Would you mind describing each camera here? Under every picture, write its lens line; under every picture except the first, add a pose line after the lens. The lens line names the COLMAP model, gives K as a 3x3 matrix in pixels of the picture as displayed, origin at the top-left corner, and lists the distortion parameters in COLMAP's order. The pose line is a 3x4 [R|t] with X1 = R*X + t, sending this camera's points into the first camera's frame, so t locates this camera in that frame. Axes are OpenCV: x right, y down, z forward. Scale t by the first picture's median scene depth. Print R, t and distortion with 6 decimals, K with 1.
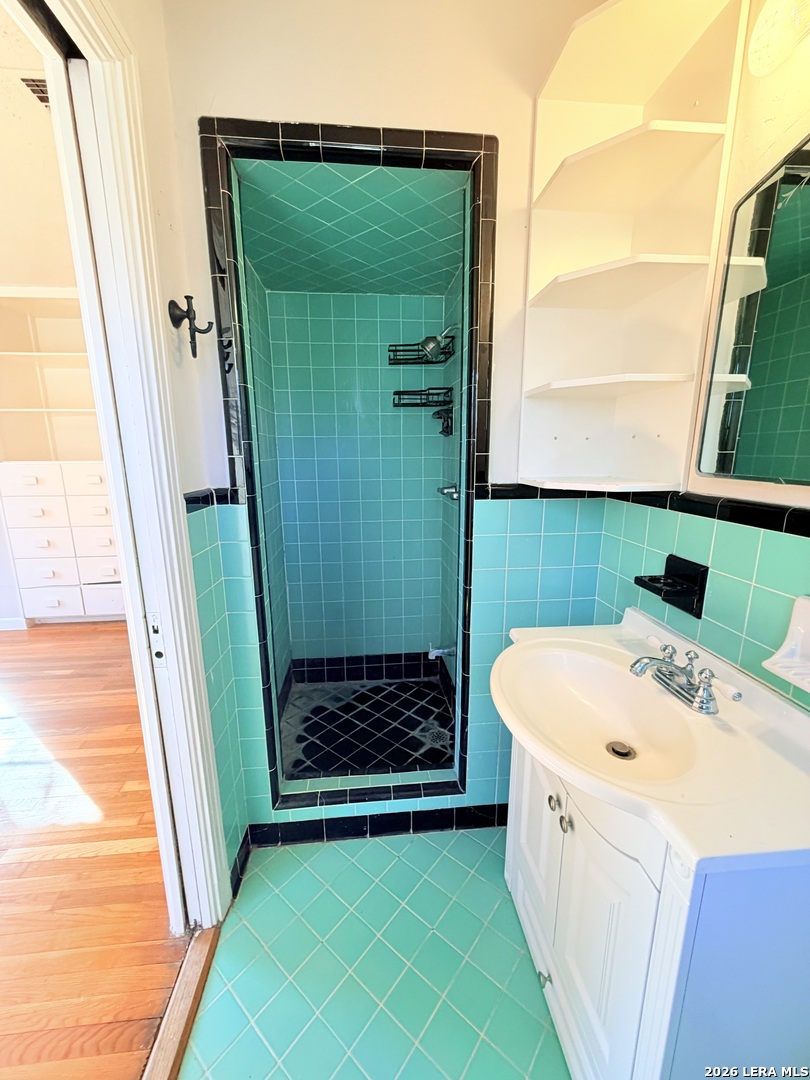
lens RADIAL K [[430.6, 0, 404.8], [0, 430.6, 542.9], [0, 0, 1]] dist [0.000133, -0.000248]
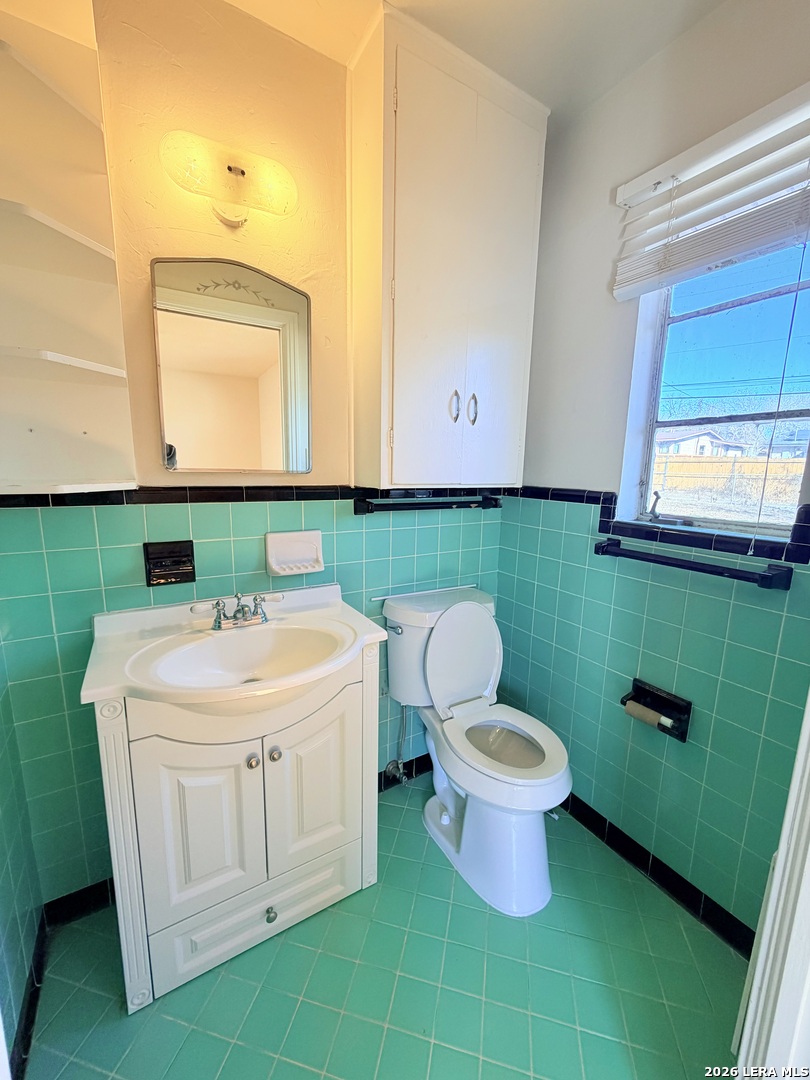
lens RADIAL K [[430.6, 0, 403.6], [0, 430.6, 536.2], [0, 0, 1]] dist [0.000133, -0.000248]
pose [[-0.436088, -0.164625, 0.884718, -0.680682], [0.171852, 0.949797, 0.261442, -0.175022], [-0.883343, 0.266052, -0.385904, 0.882398]]
